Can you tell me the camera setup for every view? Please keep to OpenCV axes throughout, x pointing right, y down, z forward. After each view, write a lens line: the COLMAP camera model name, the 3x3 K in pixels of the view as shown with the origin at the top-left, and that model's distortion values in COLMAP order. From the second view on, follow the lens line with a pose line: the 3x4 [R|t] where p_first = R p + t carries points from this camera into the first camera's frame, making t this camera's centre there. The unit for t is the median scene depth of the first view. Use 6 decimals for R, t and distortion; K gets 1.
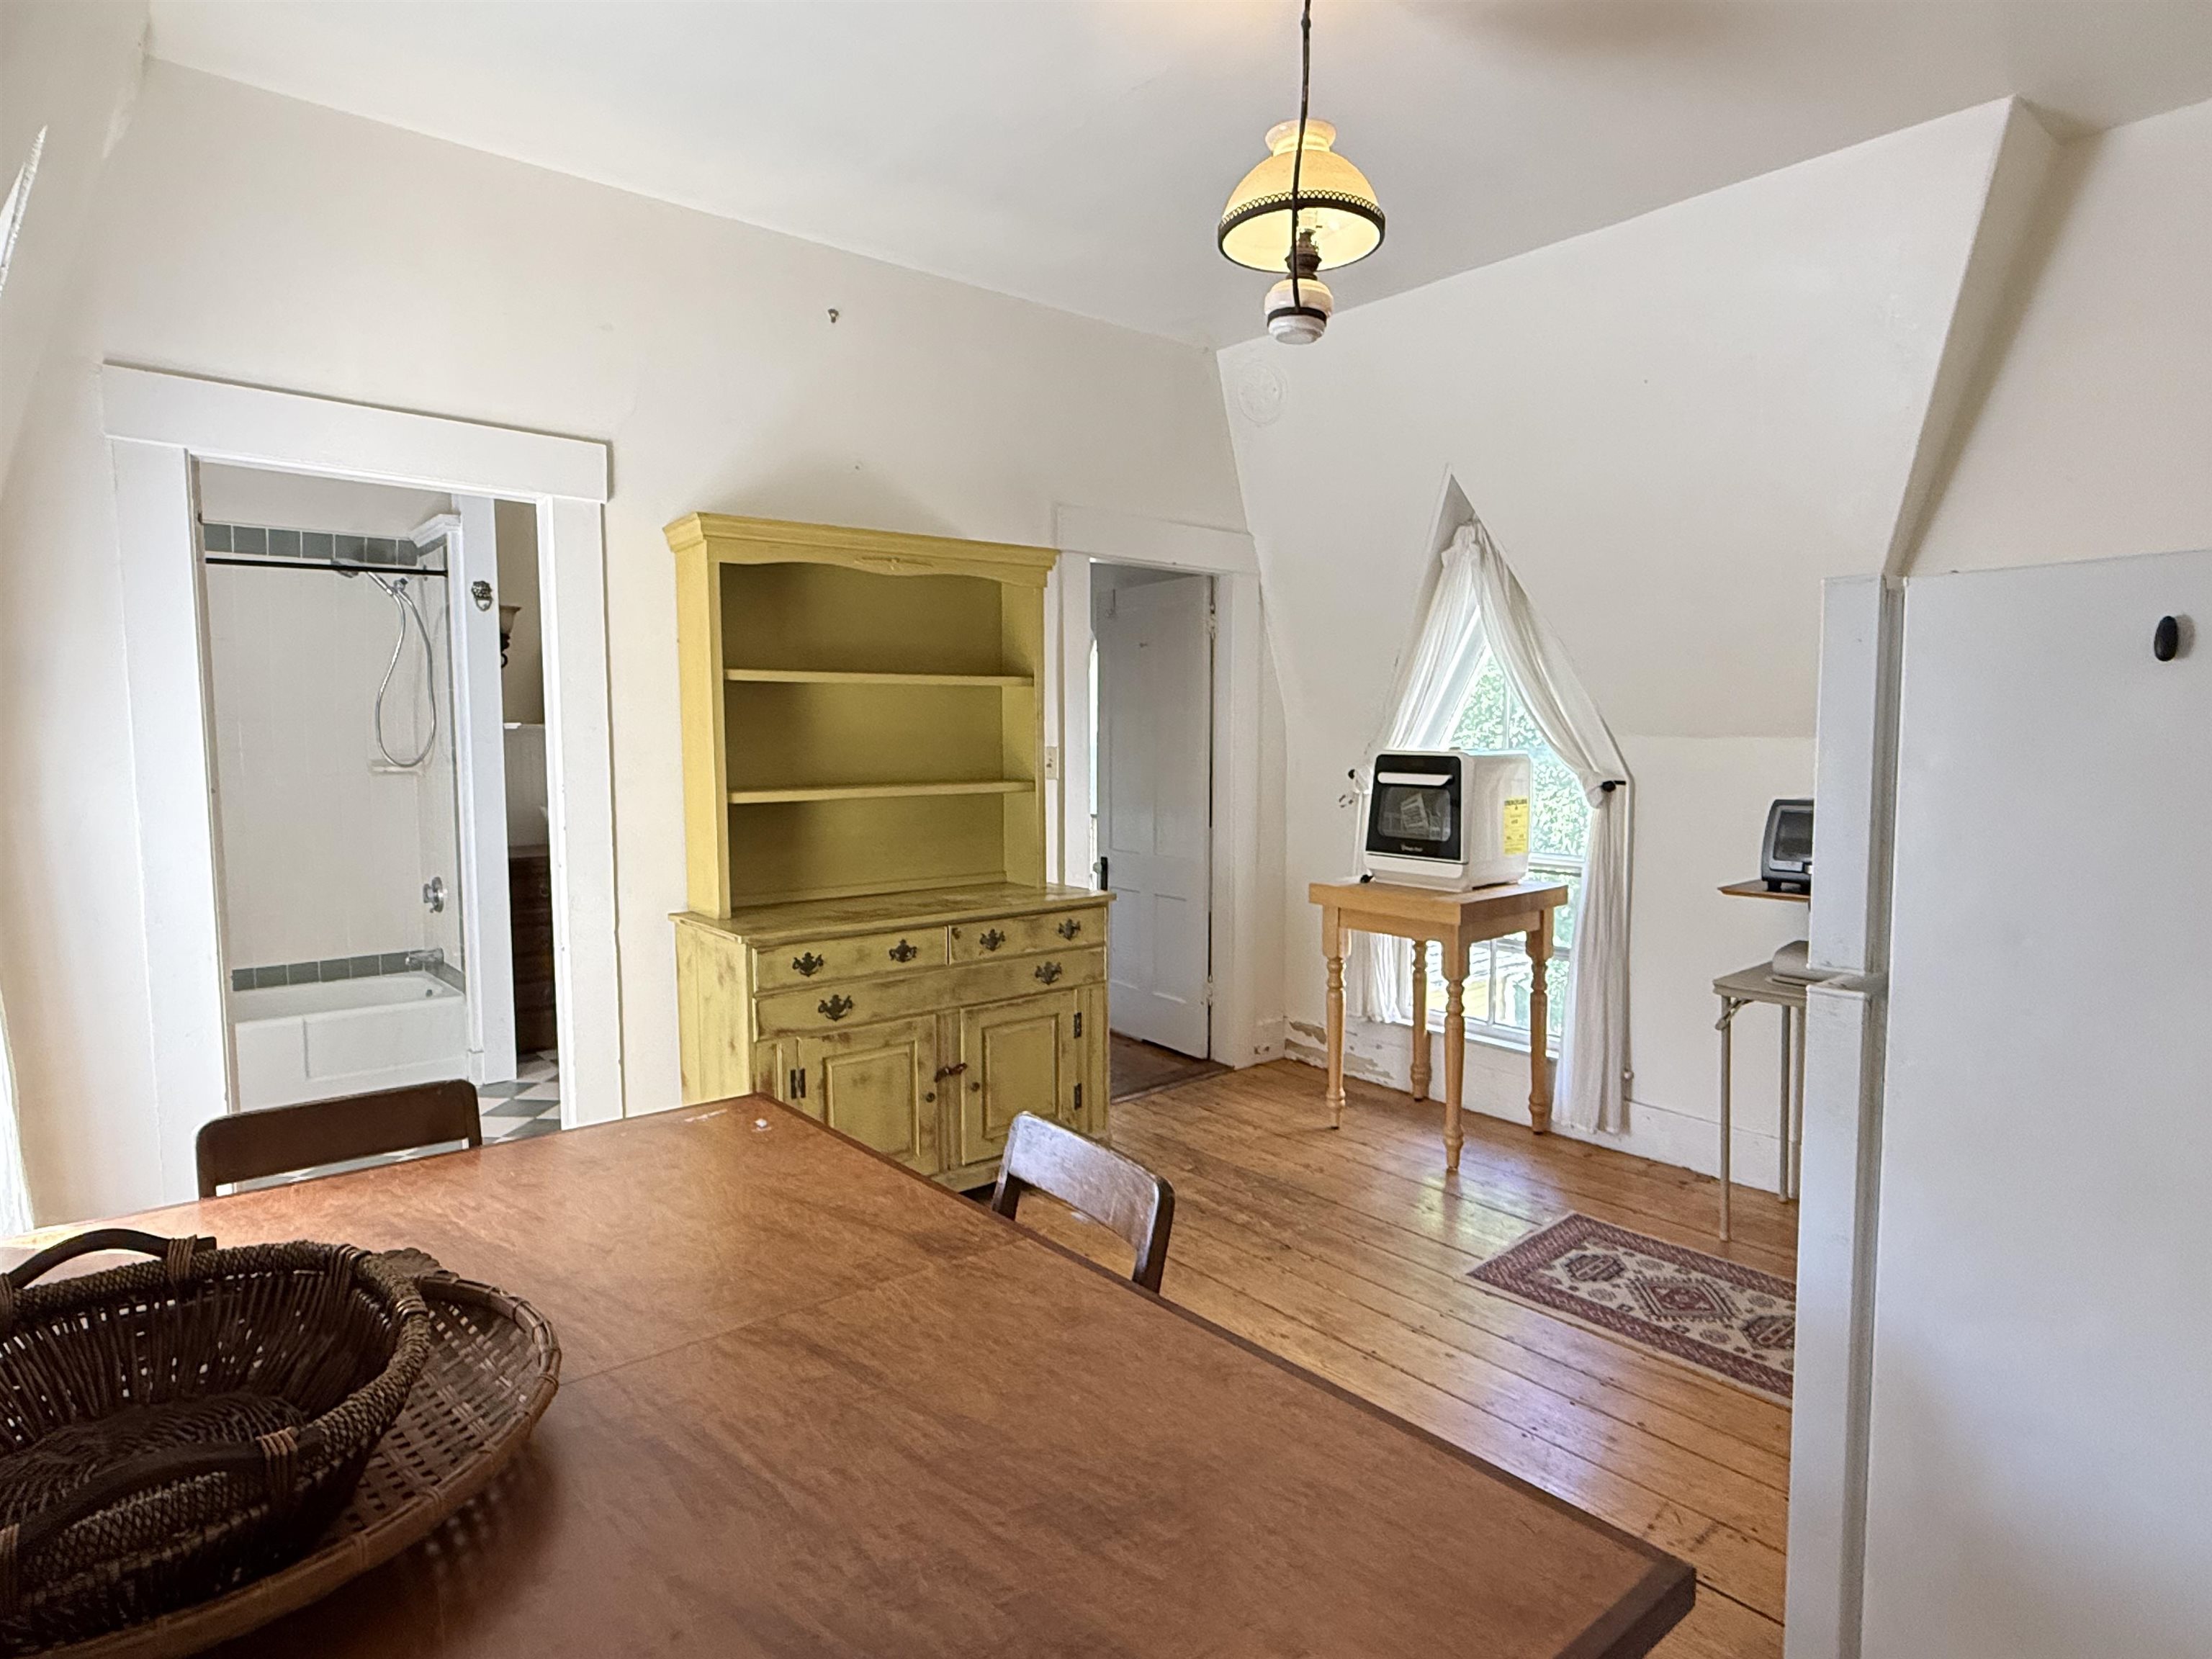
lens RADIAL K [[1226.0, 0, 1098.3], [0, 1226.0, 815.1], [0, 0, 1]] dist [0.005692, -0.003927]
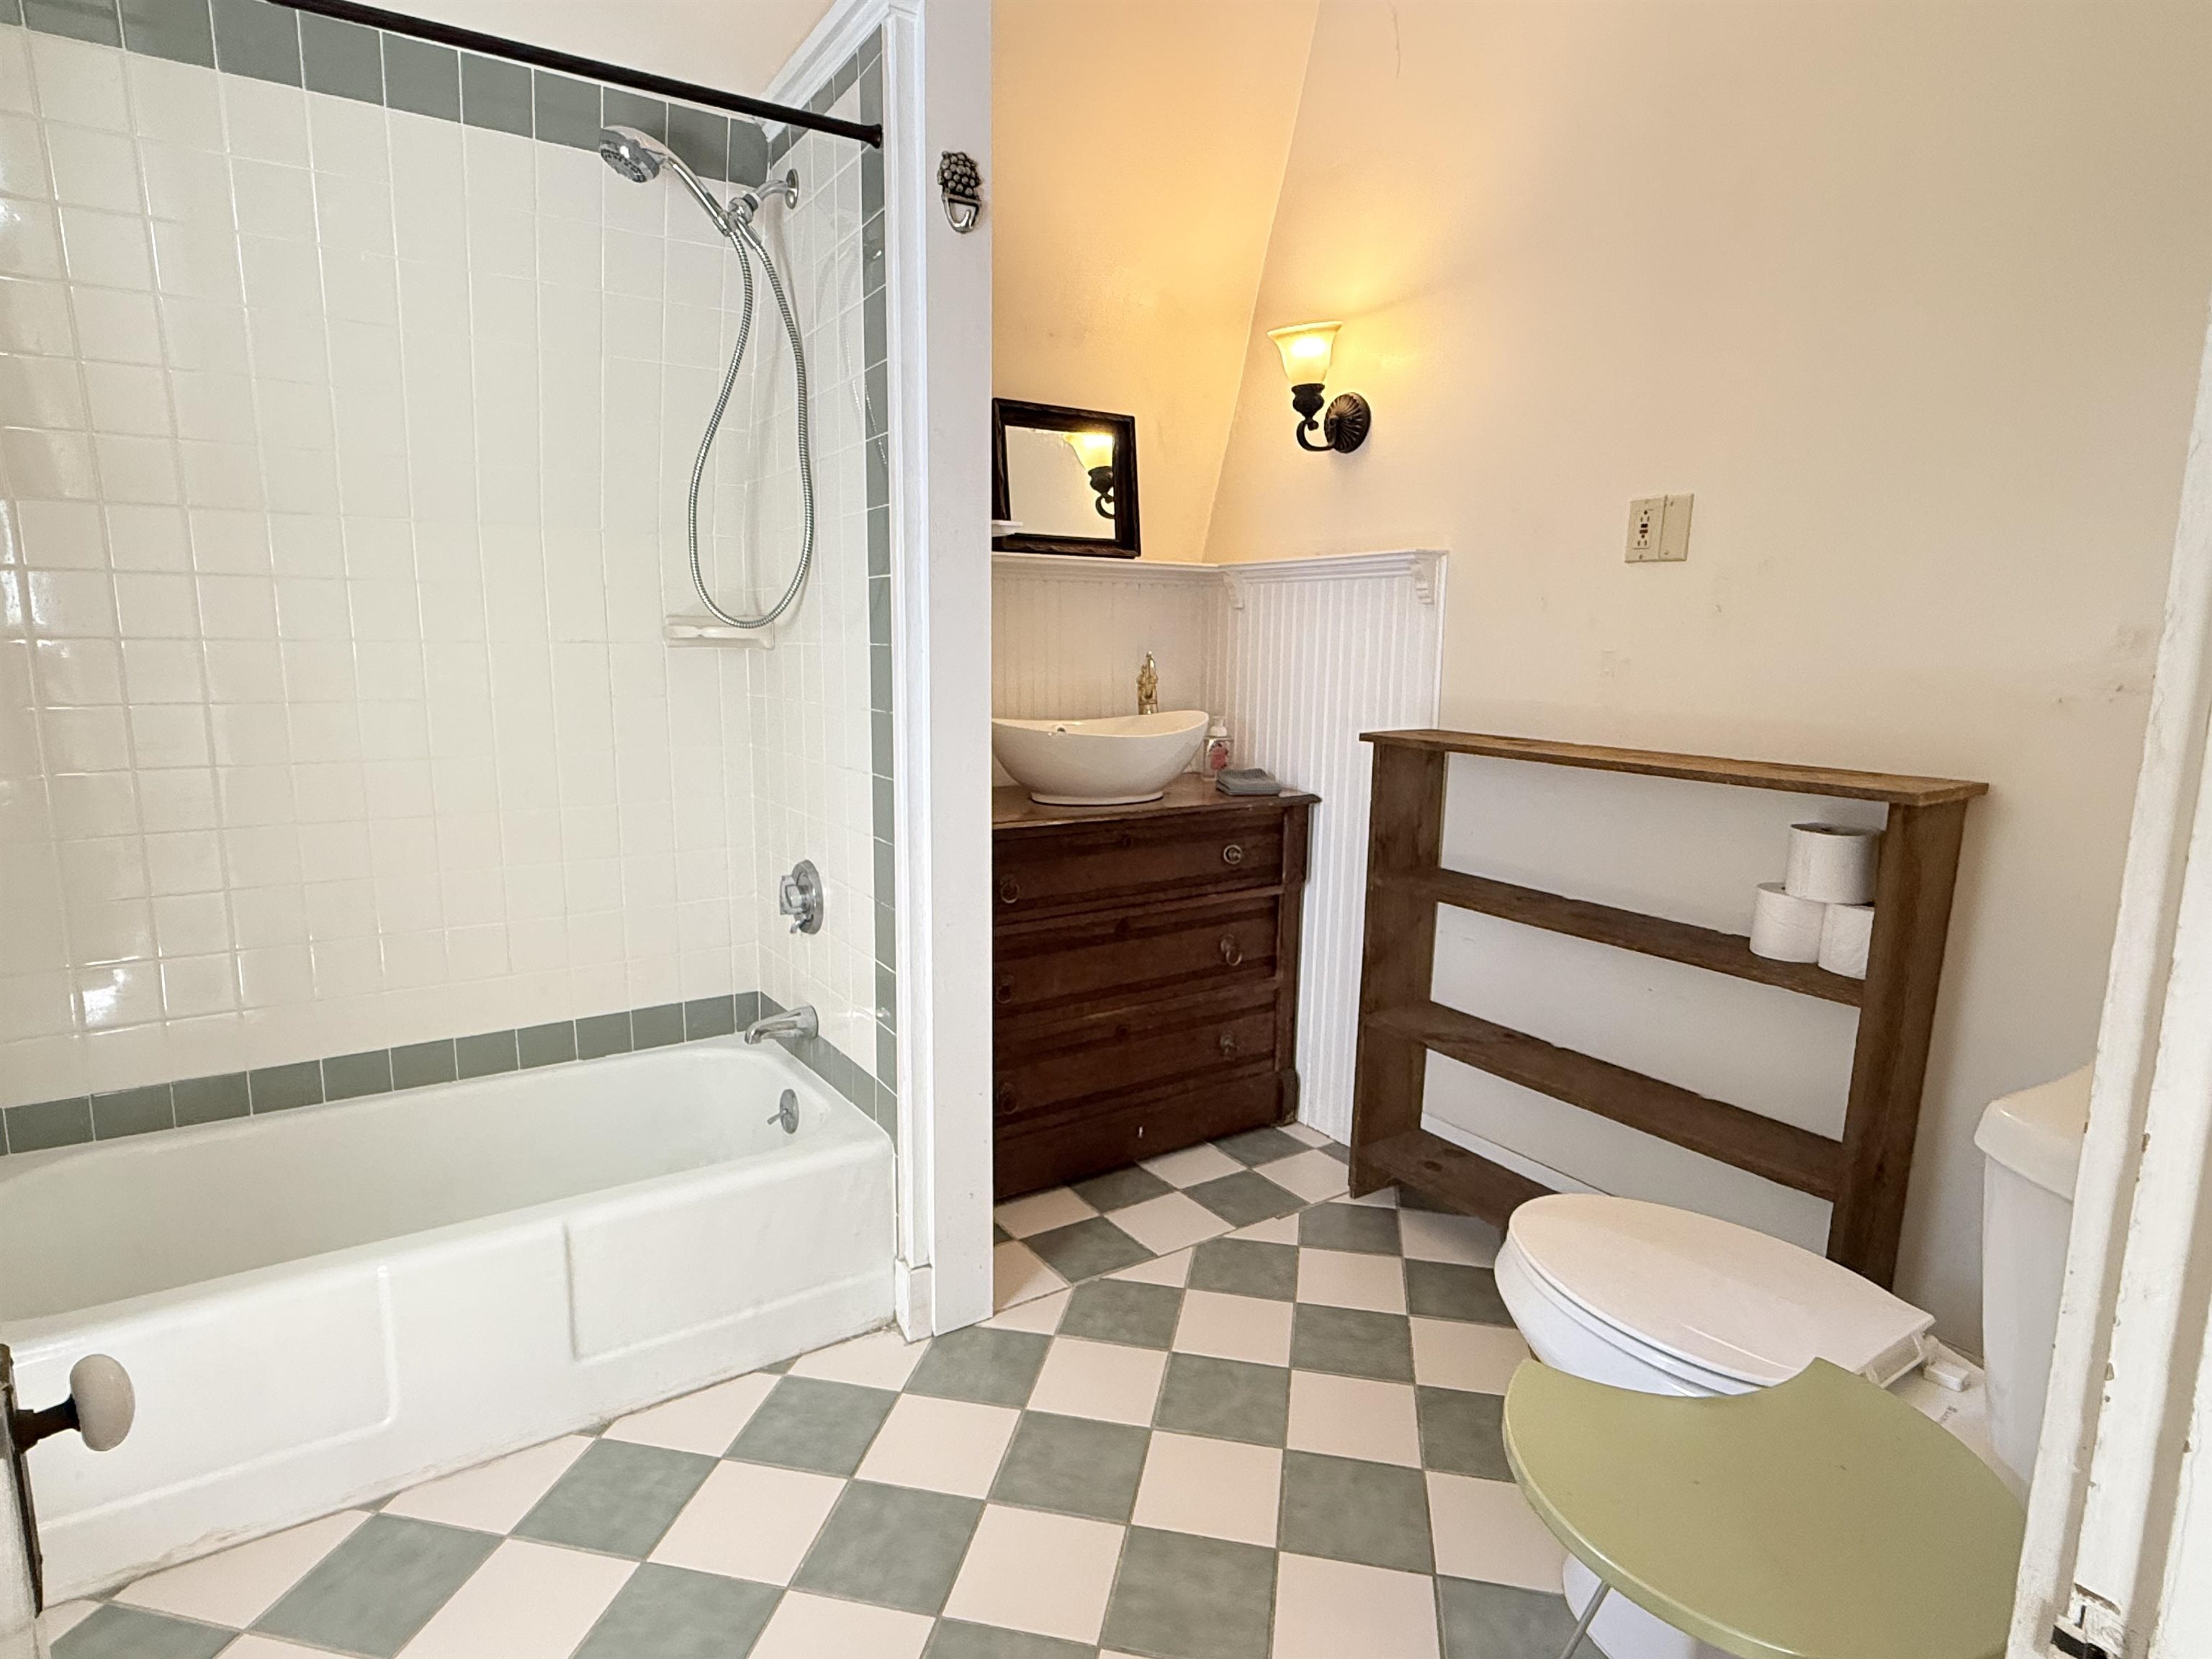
lens RADIAL K [[1174.5, 0, 1099.2], [0, 1174.5, 825.5], [0, 0, 1]] dist [-0.000876, -0.000775]
pose [[0.994047, 0.035310, -0.103075, -0.383599], [-0.026697, 0.996127, 0.083774, -0.004809], [0.105634, -0.080523, 0.991139, 0.567066]]
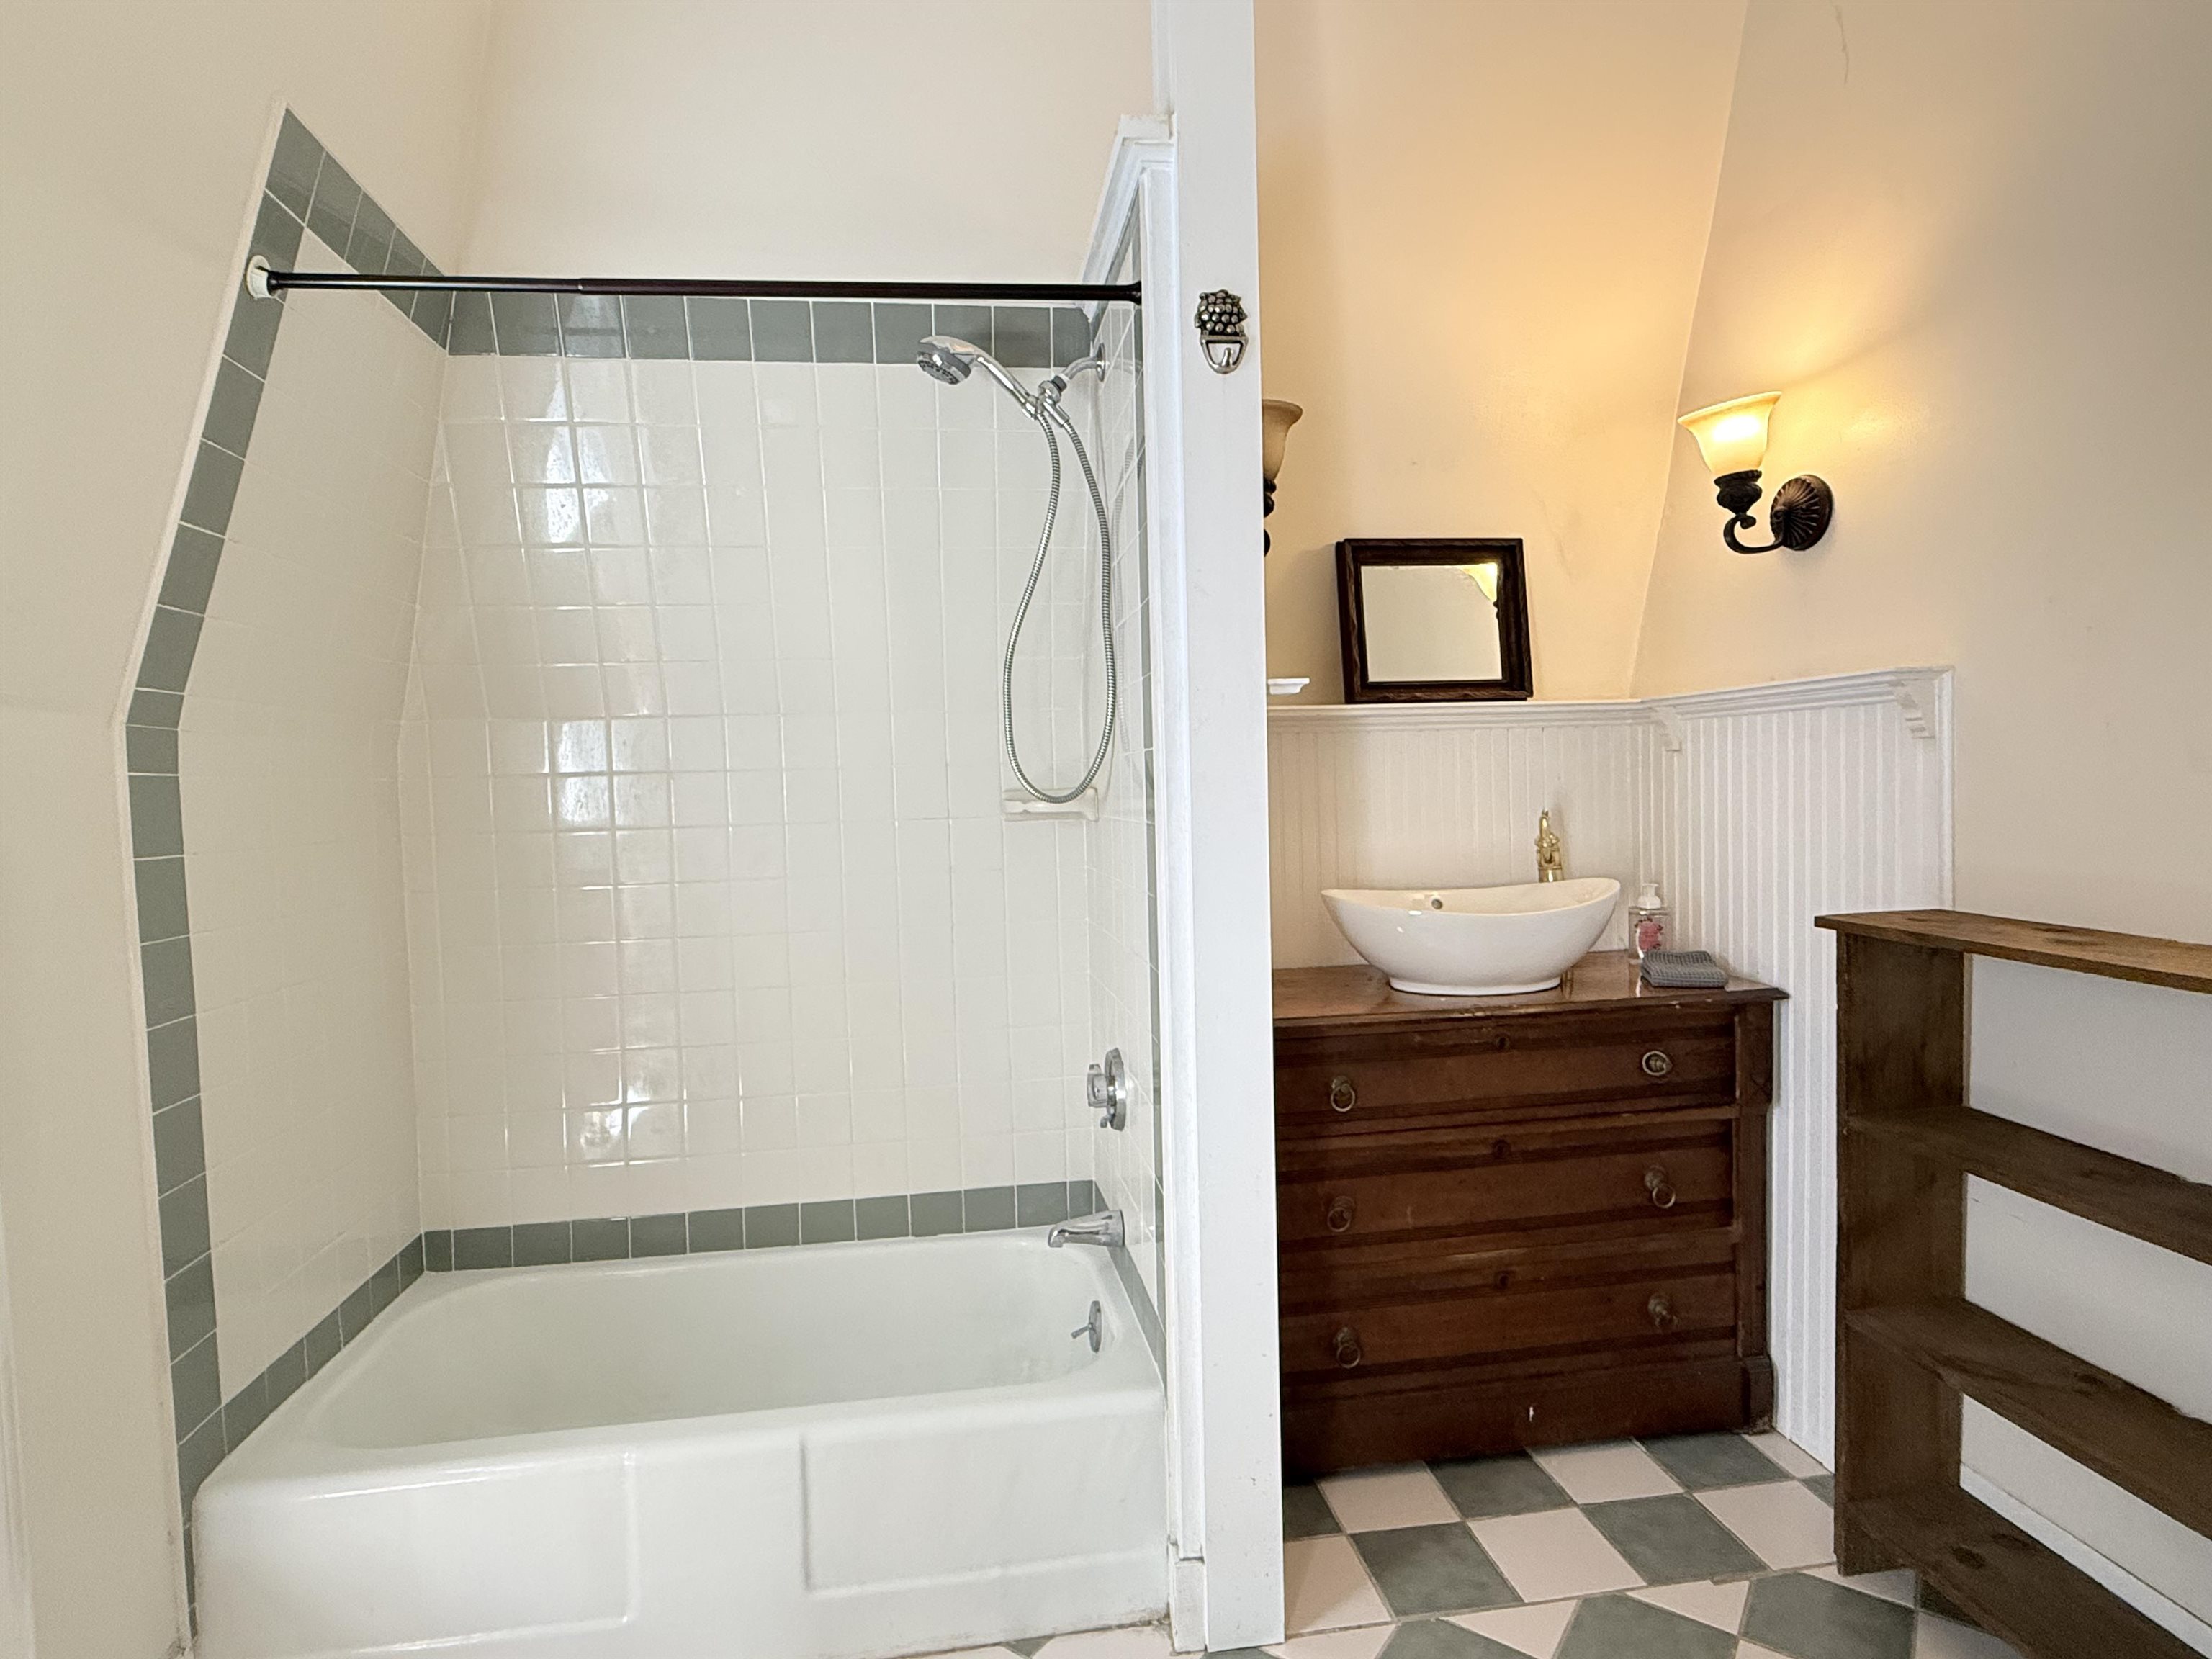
lens RADIAL K [[1174.5, 0, 1100.1], [0, 1174.5, 823.6], [0, 0, 1]] dist [-0.000876, -0.000775]
pose [[0.853828, 0.002543, -0.520549, -0.327357], [-0.016981, 0.999592, -0.022971, -0.021567], [0.520278, 0.028453, 0.853523, 0.641774]]
